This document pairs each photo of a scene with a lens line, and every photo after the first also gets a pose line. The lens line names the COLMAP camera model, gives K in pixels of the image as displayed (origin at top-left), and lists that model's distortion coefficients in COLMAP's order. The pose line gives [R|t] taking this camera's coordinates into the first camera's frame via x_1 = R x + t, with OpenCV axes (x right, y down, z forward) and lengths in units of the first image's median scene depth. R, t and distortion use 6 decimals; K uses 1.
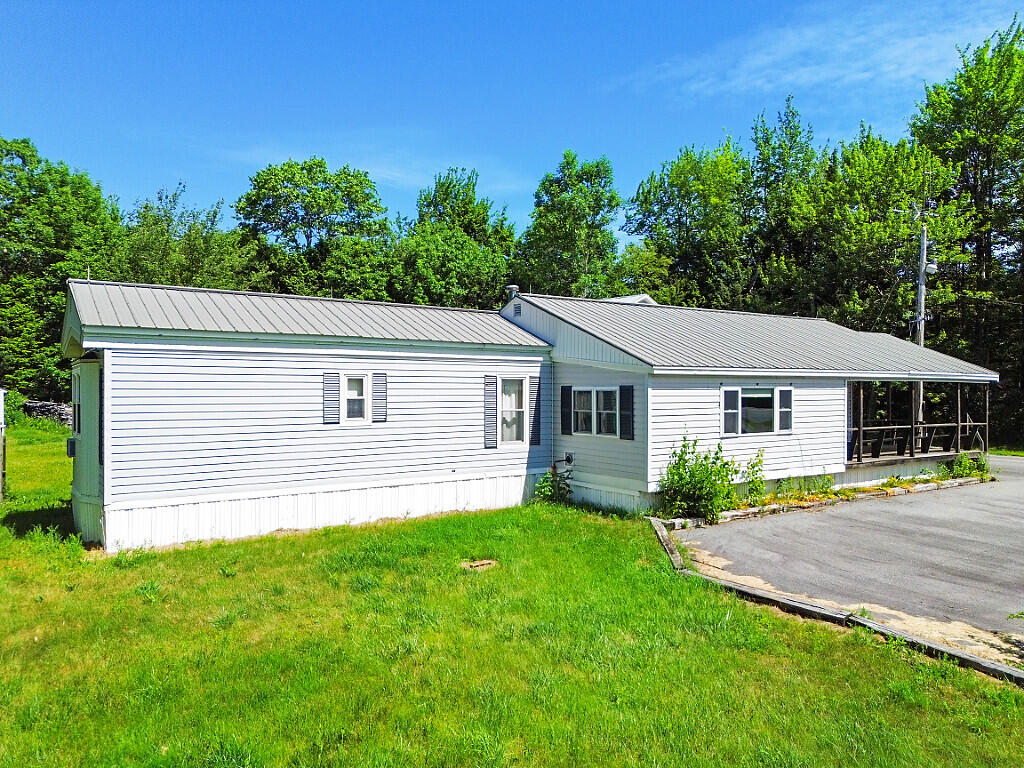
lens RADIAL K [[730.8, 0, 512.0], [0, 730.8, 384.0], [0, 0, 1]] dist [0.072511, -0.073053]
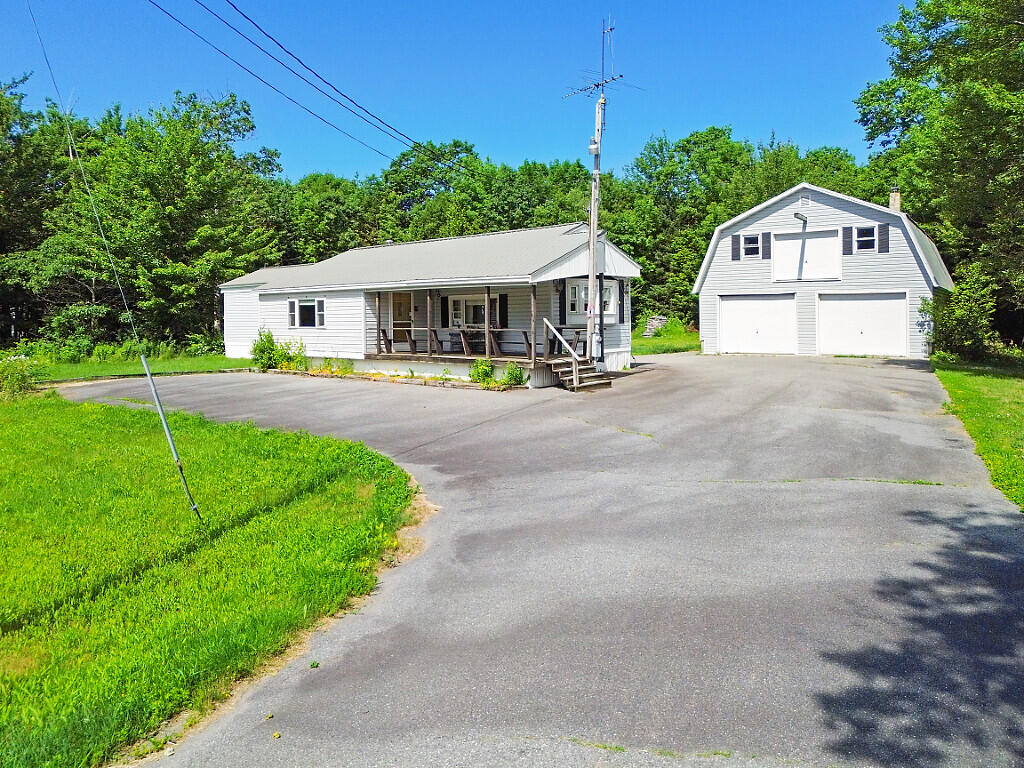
lens RADIAL K [[747.3, 0, 510.1], [0, 747.3, 313.5], [0, 0, 1]] dist [0.061162, -0.073413]
pose [[0.216735, -0.007686, -0.976200, 1.842832], [0.014937, 0.999878, -0.004556, 0.045842], [0.976116, -0.013594, 0.216823, 0.967746]]
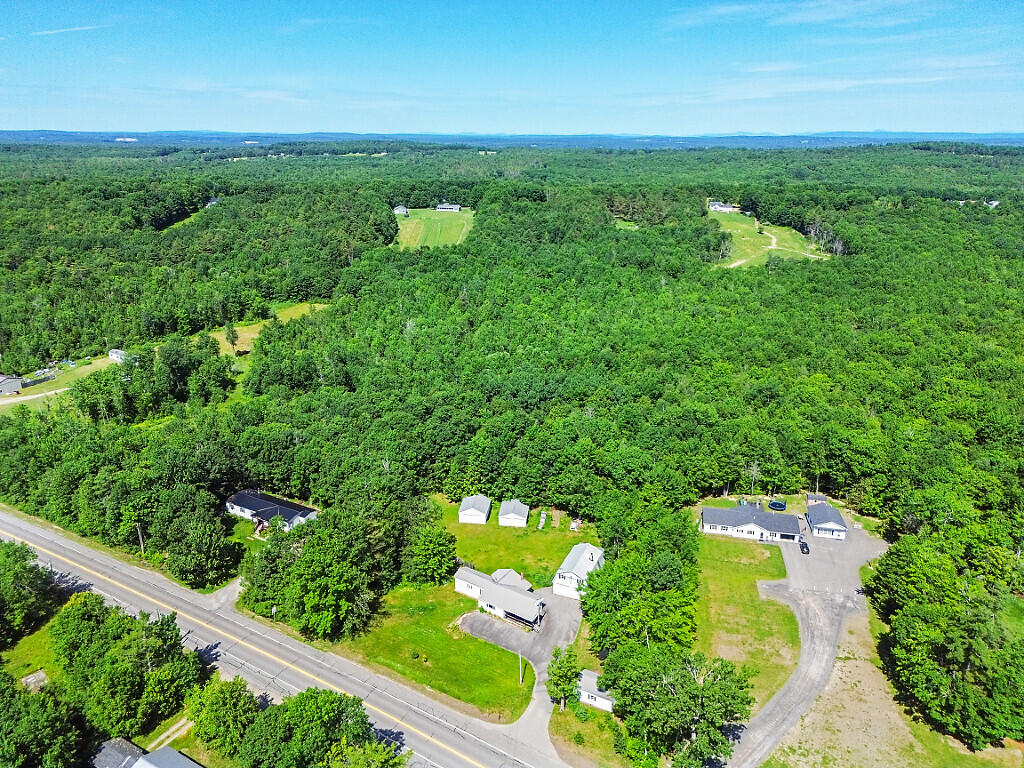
lens RADIAL K [[729.9, 0, 524.6], [0, 729.9, 344.5], [0, 0, 1]] dist [0.062111, -0.050205]
pose [[0.394783, 0.265865, -0.879467, 7.640557], [-0.012721, 0.958708, 0.284109, -5.694166], [0.918686, -0.100973, 0.381863, -1.880185]]
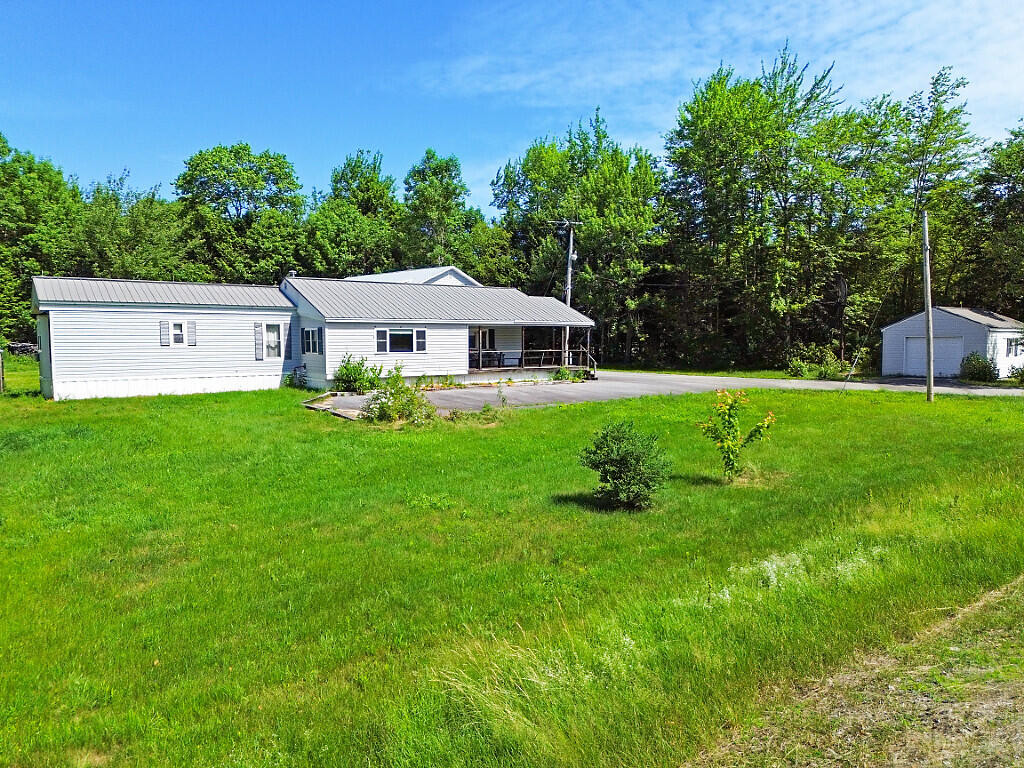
lens RADIAL K [[724.3, 0, 509.2], [0, 724.3, 381.4], [0, 0, 1]] dist [0.070440, -0.066540]
pose [[0.999784, -0.004092, 0.020356, 0.519896], [0.002712, 0.997727, 0.067329, 0.013740], [-0.020586, -0.067259, 0.997523, -0.829046]]
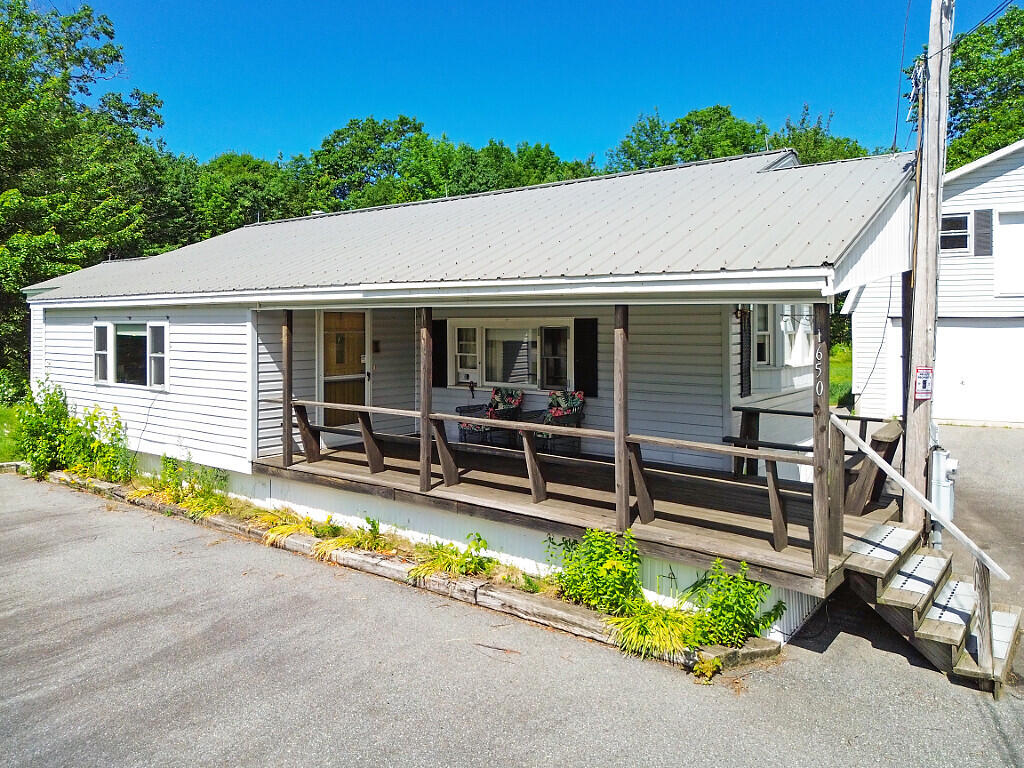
lens RADIAL K [[747.3, 0, 510.1], [0, 747.3, 313.5], [0, 0, 1]] dist [0.061162, -0.073413]
pose [[0.302744, -0.012044, -0.952996, 1.050637], [0.005792, 0.999925, -0.010797, 0.005489], [0.953054, -0.002251, 0.302791, 1.017016]]
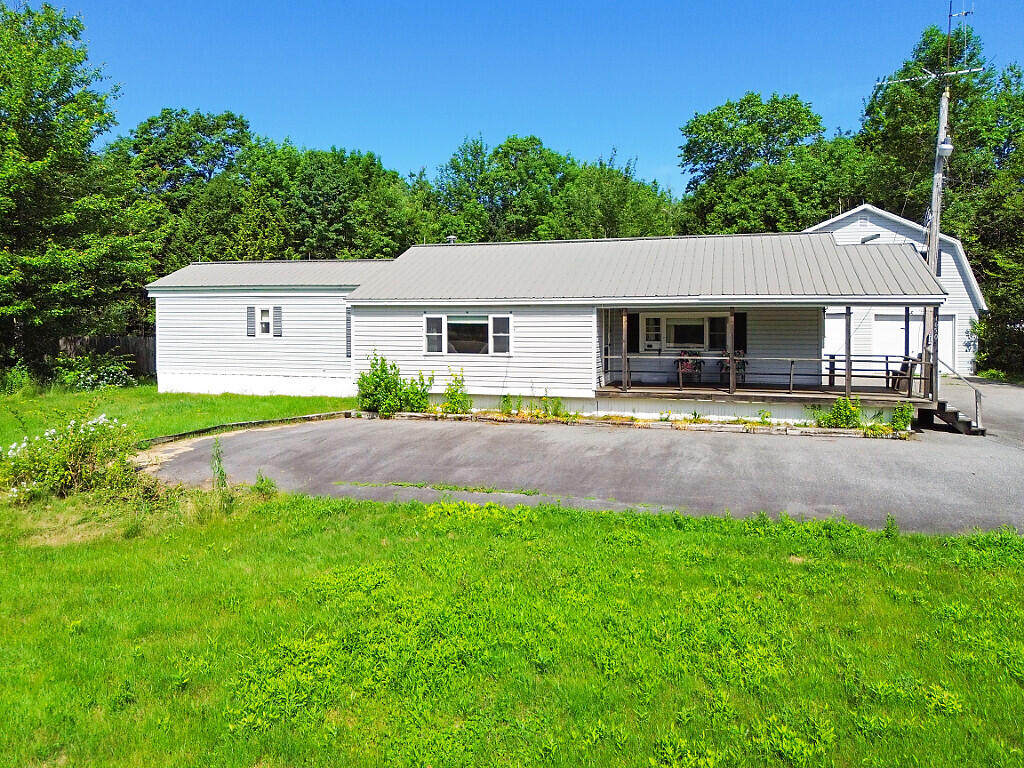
lens RADIAL K [[742.0, 0, 512.1], [0, 742.0, 335.4], [0, 0, 1]] dist [0.062811, -0.074770]
pose [[0.633904, 0.017486, -0.773214, 1.164105], [0.003798, 0.999662, 0.025720, 0.006473], [0.773403, -0.019241, 0.633623, 0.271210]]
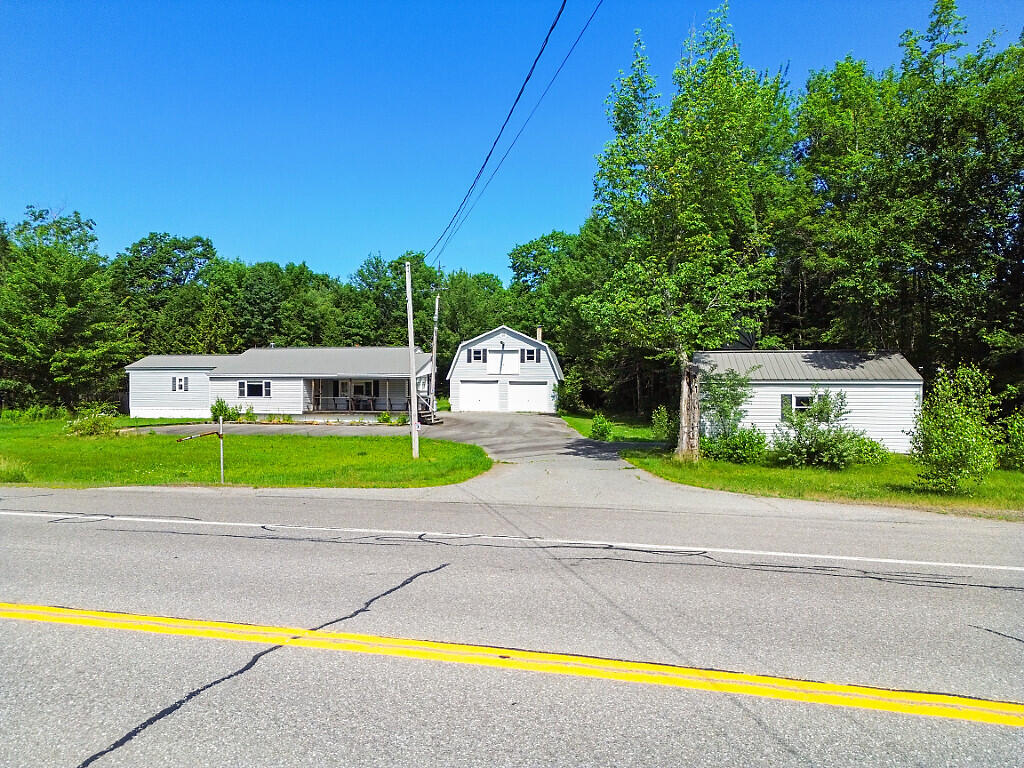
lens RADIAL K [[716.7, 0, 541.7], [0, 716.7, 394.4], [0, 0, 1]] dist [-0.007221, -0.007107]
pose [[0.670788, 0.010230, -0.741578, 2.828683], [0.002058, 0.999875, 0.015655, 0.014212], [0.741646, -0.012027, 0.670683, -0.038098]]
